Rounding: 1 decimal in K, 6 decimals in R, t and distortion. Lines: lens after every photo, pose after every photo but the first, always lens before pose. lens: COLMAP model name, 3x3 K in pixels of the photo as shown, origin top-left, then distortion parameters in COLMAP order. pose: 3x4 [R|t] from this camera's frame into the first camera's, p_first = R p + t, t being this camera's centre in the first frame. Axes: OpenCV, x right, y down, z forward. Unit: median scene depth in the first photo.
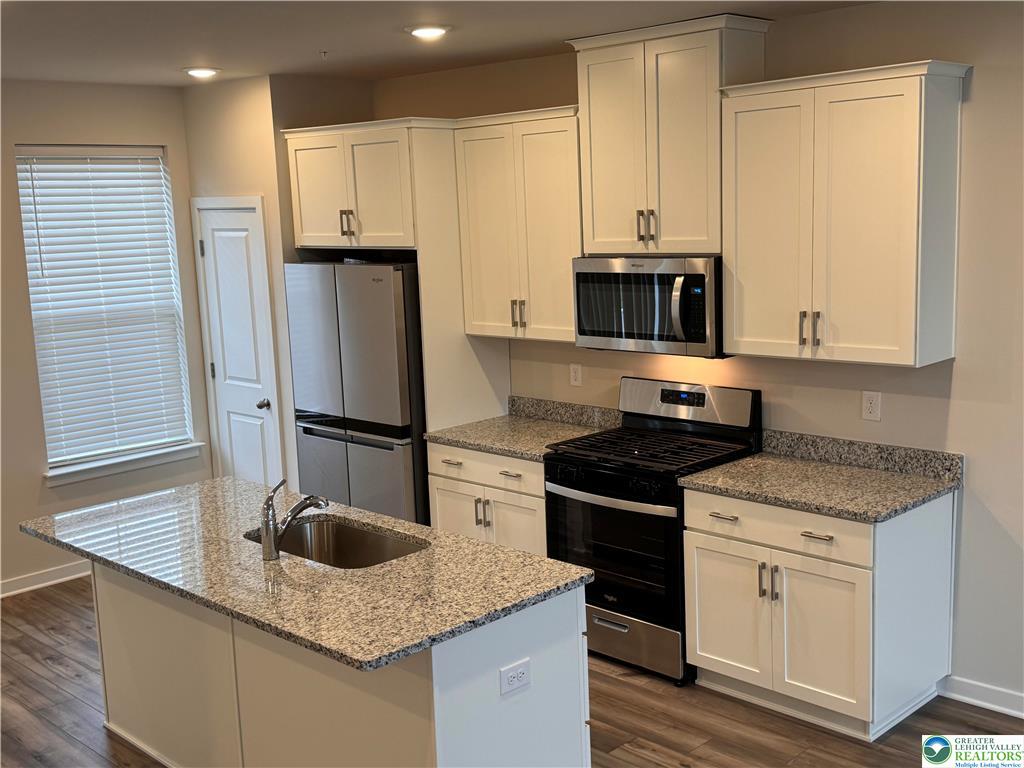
lens RADIAL K [[1131.6, 0, 513.1], [0, 1131.6, 390.1], [0, 0, 1]] dist [0.099761, 0.000000]
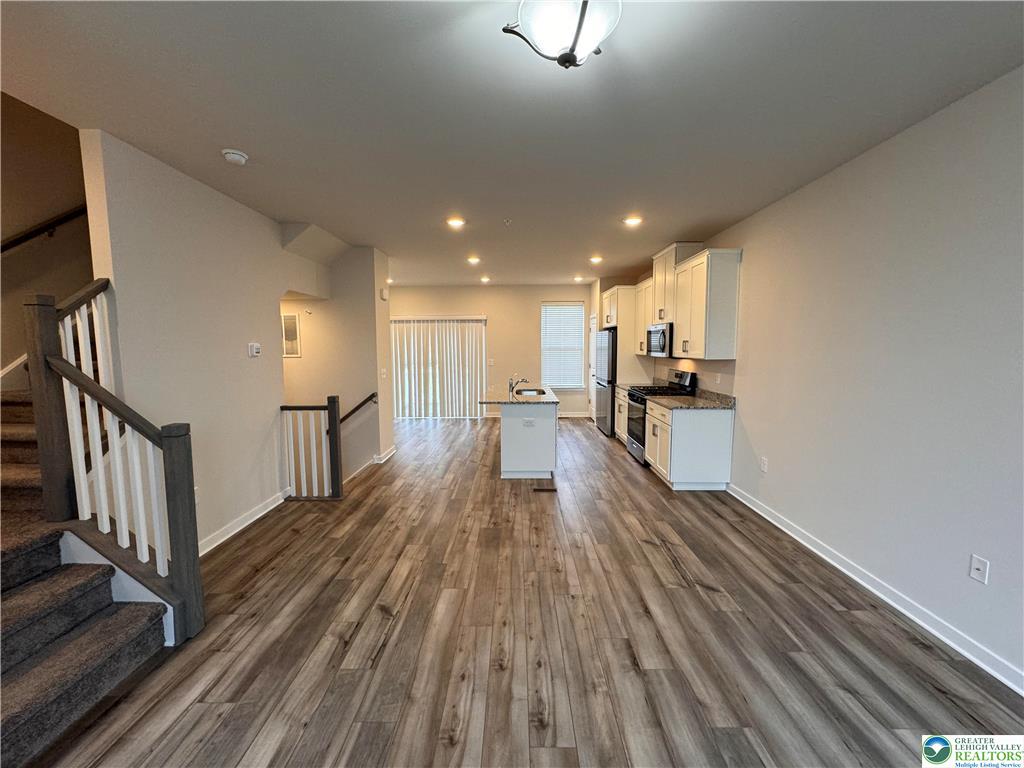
lens RADIAL K [[407.1, 0, 511.8], [0, 407.1, 381.8], [0, 0, 1]] dist [-0.003117, 0.000044]
pose [[0.691089, 0.099833, -0.715842, 0.619379], [-0.140461, 0.990083, 0.002475, 0.081513], [0.708990, 0.098837, 0.698258, -0.006184]]
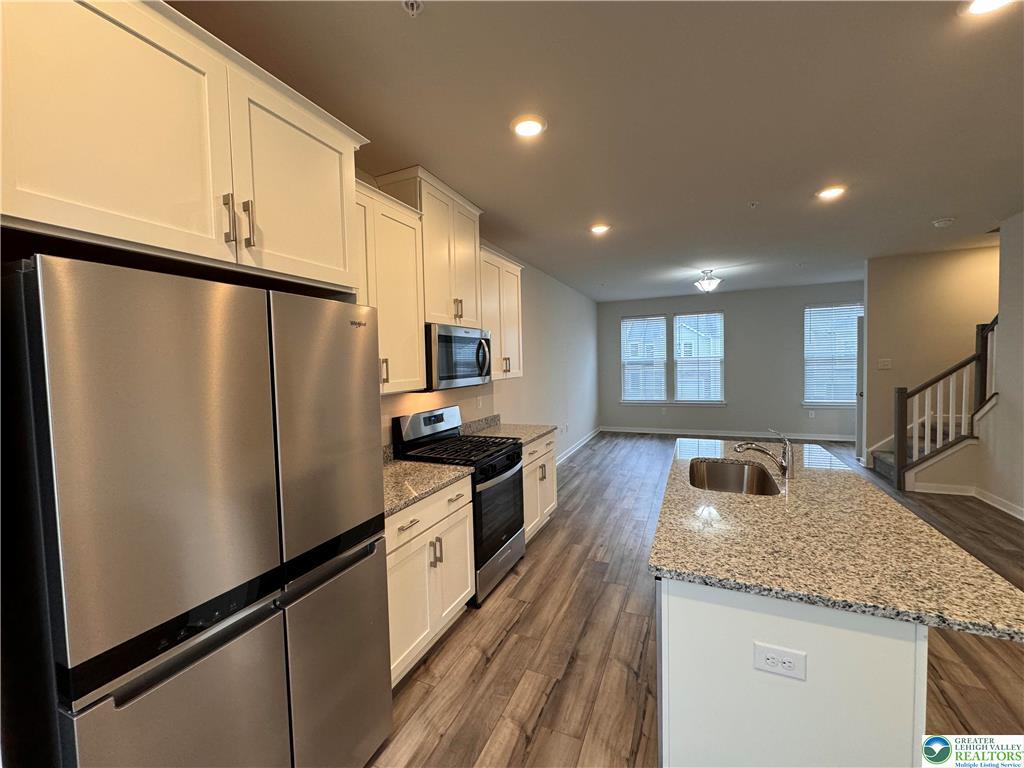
lens RADIAL K [[407.1, 0, 512.4], [0, 407.1, 380.9], [0, 0, 1]] dist [-0.003117, 0.000044]
pose [[-0.347893, 0.004377, 0.937524, -0.450579], [0.194044, 0.978672, 0.067435, -0.066729], [-0.917234, 0.205381, -0.341322, 1.133159]]
